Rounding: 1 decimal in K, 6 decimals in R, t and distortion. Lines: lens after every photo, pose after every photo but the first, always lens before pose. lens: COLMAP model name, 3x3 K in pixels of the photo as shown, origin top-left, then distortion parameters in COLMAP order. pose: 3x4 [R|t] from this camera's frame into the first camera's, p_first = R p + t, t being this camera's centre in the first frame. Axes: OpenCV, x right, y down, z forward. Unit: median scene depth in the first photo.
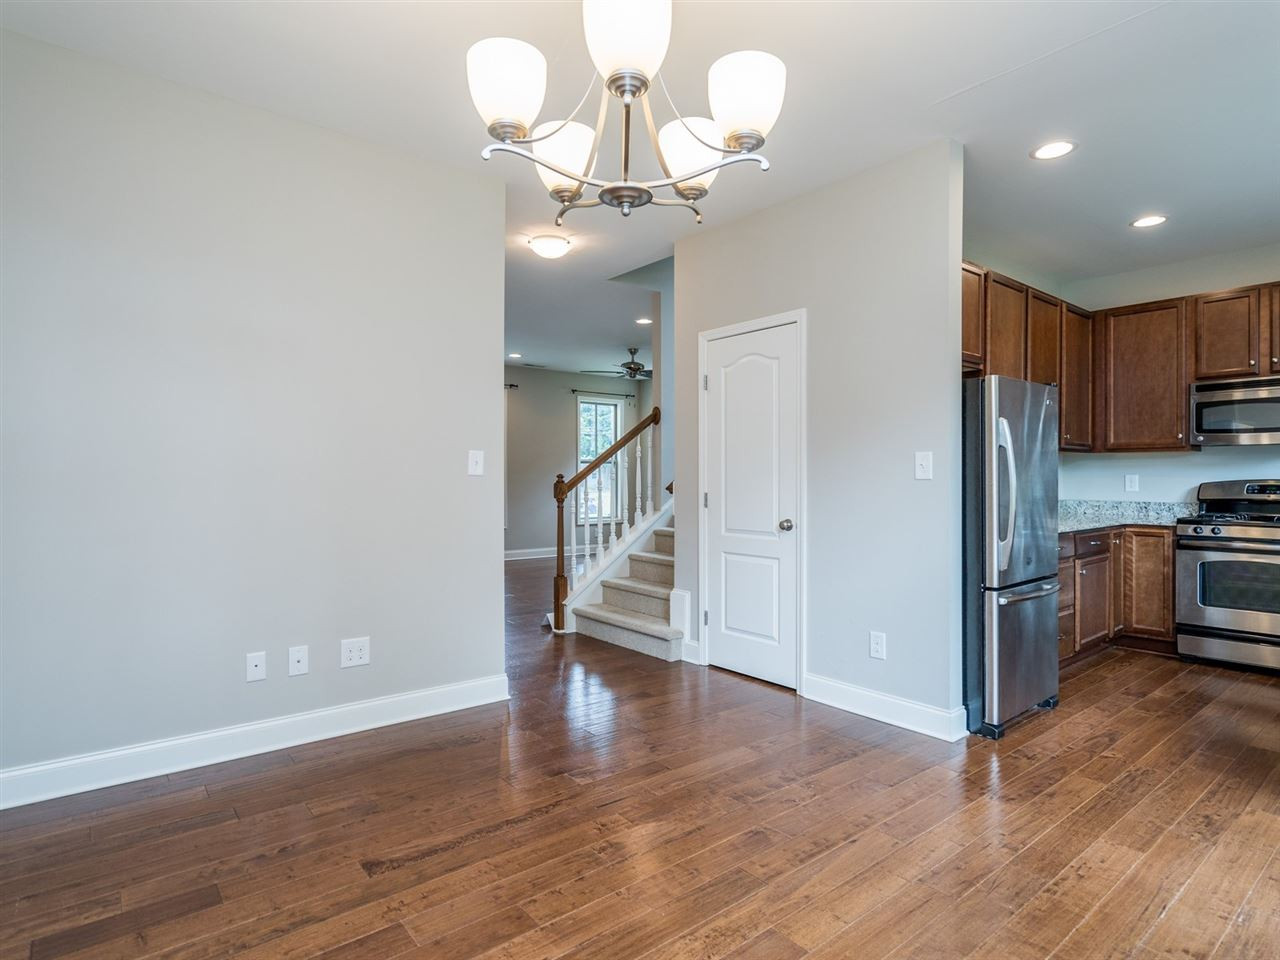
lens RADIAL K [[681.0, 0, 640.1], [0, 681.0, 478.7], [0, 0, 1]] dist [-0.003008, 0.000328]
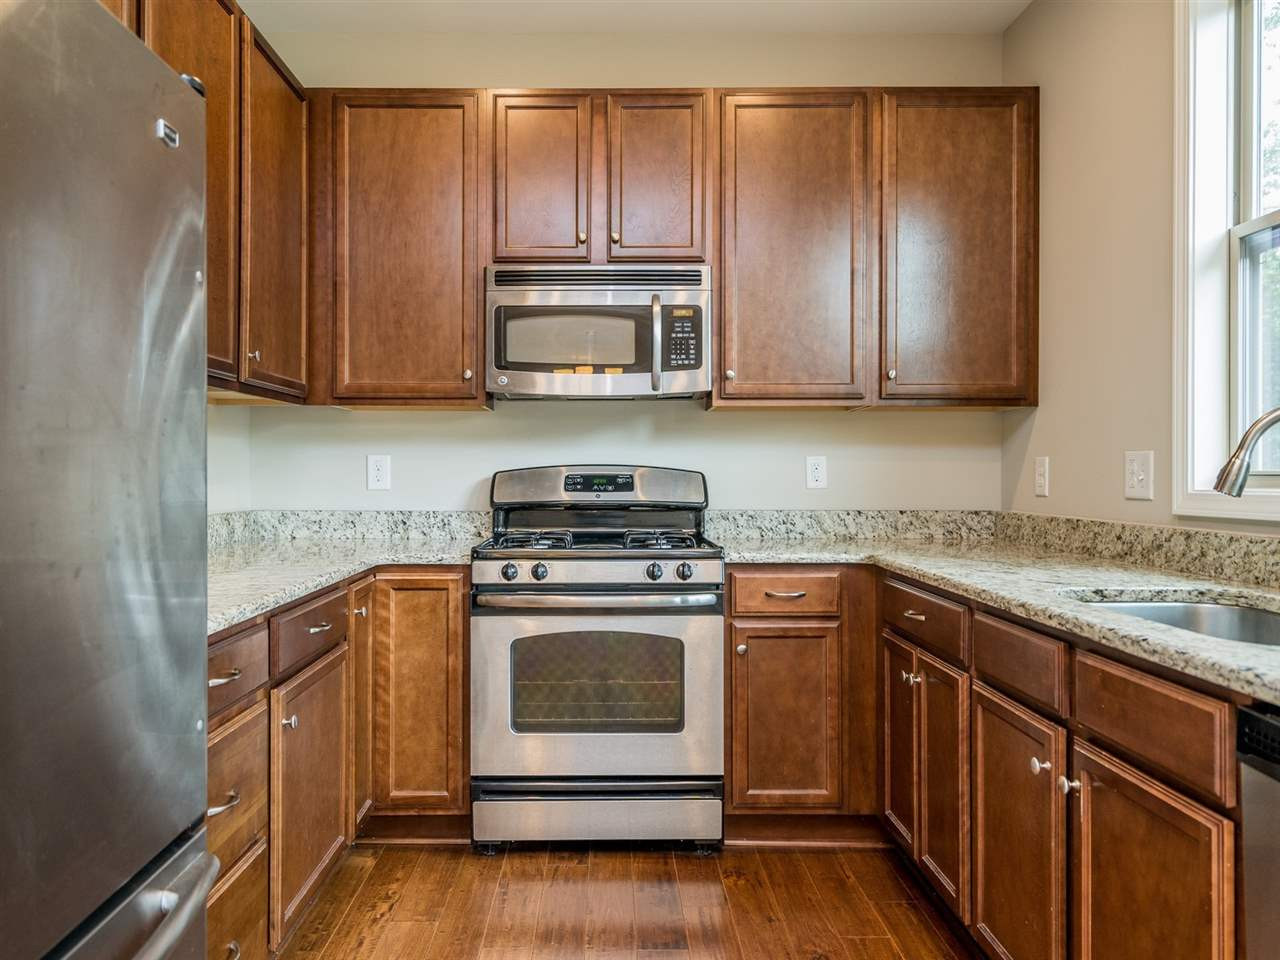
lens RADIAL K [[1020.9, 0, 637.2], [0, 1020.9, 472.3], [0, 0, 1]] dist [0.008515, -0.002794]
pose [[0.616236, -0.000543, 0.787561, 0.299543], [-0.000823, 0.999999, 0.001333, 0.005844], [-0.787561, -0.001470, 0.616235, 0.462609]]
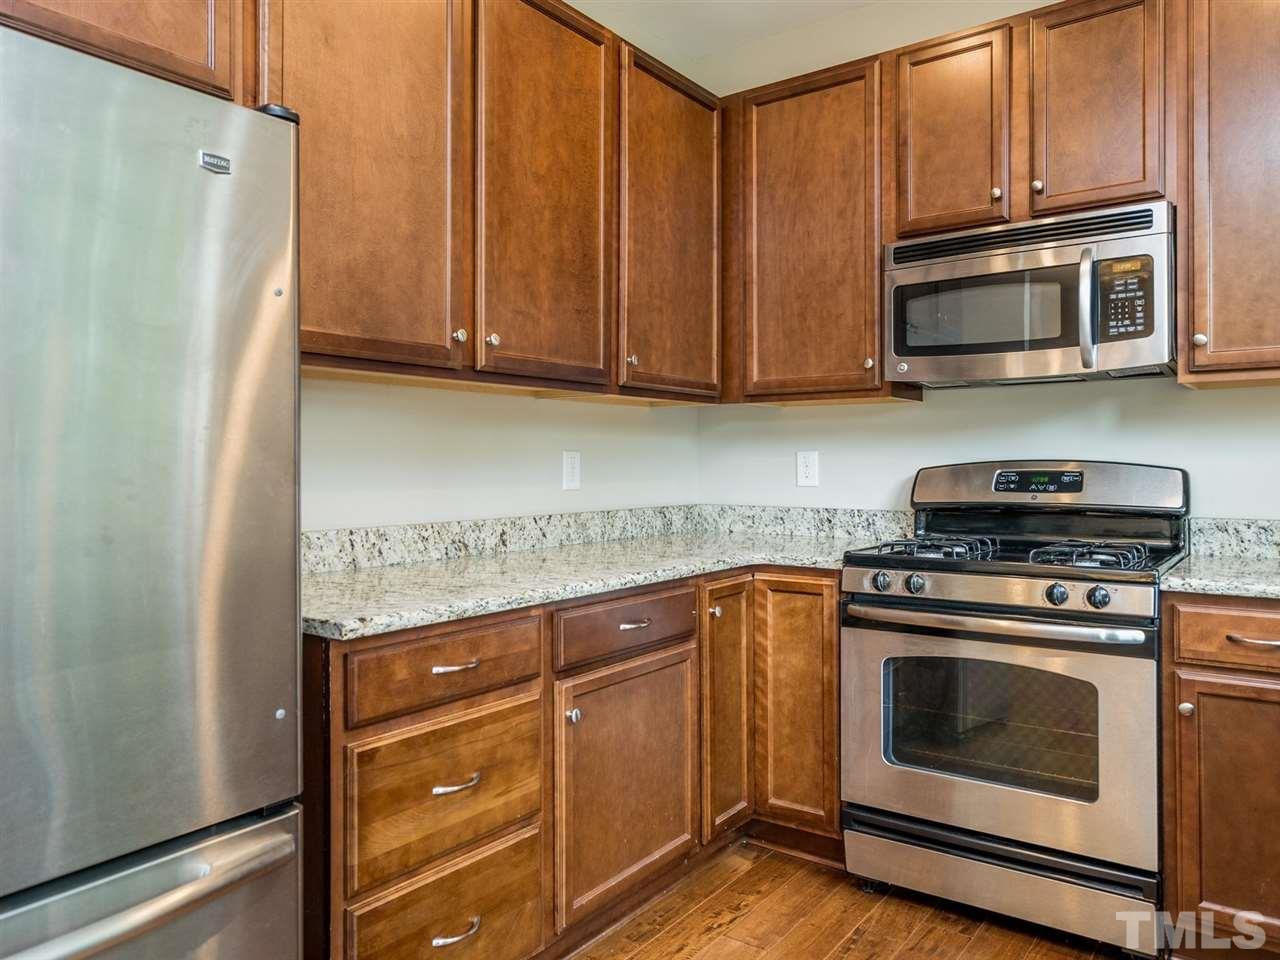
lens RADIAL K [[953.9, 0, 588.2], [0, 953.9, 460.5], [0, 0, 1]] dist [0.002761, 0.004260]
pose [[0.970970, -0.001079, 0.239199, 0.469119], [0.002030, 0.999991, -0.003730, 0.003076], [-0.239193, 0.004107, 0.970963, 0.438980]]
